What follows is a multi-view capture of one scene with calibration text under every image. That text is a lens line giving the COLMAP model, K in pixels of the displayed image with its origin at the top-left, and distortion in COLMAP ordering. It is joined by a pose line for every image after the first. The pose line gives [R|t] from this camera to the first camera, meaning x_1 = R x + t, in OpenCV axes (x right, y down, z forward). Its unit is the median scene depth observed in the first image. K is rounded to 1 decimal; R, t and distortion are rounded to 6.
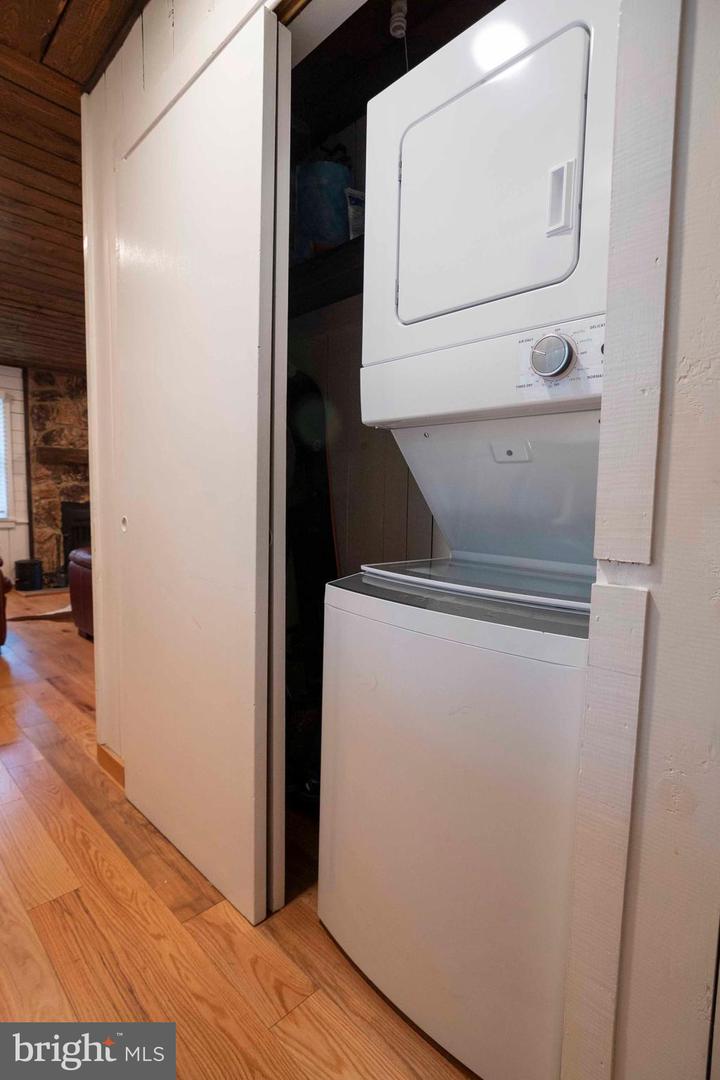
lens RADIAL K [[532.5, 0, 361.0], [0, 532.5, 547.8], [0, 0, 1]] dist [-0.027329, 0.007933]
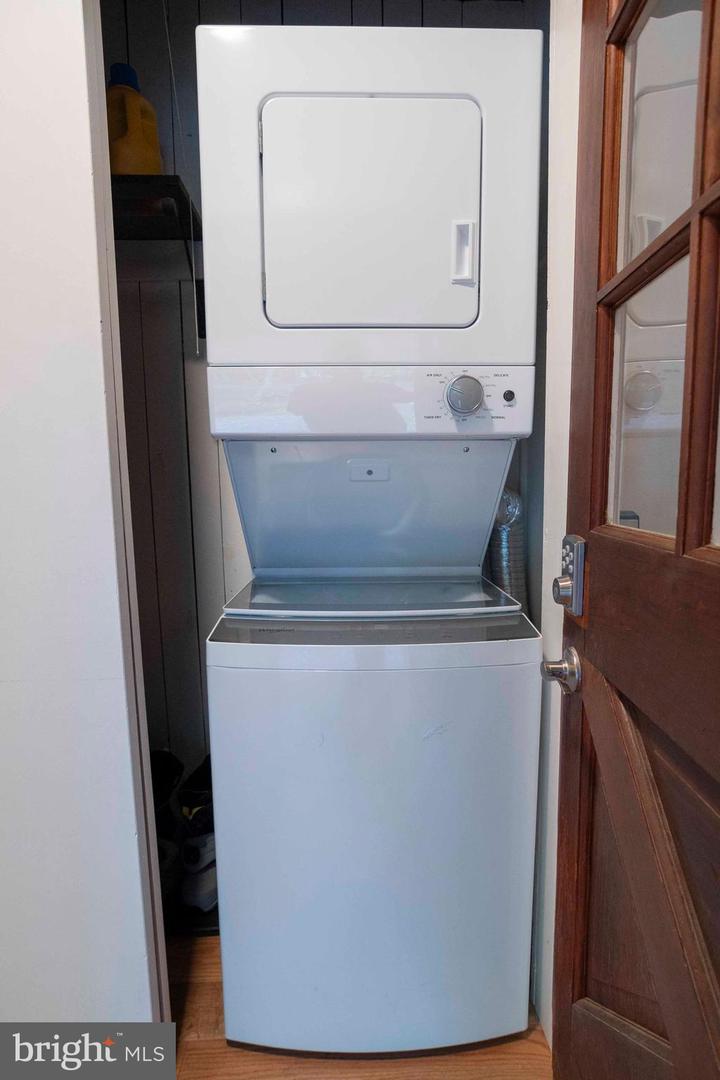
lens RADIAL K [[533.5, 0, 360.0], [0, 533.5, 540.0], [0, 0, 1]] dist [-0.031647, 0.010416]
pose [[0.670821, -0.118040, 0.732165, -0.588247], [0.095586, 0.992779, 0.072479, -0.146851], [-0.735434, 0.021365, 0.677260, 0.374716]]
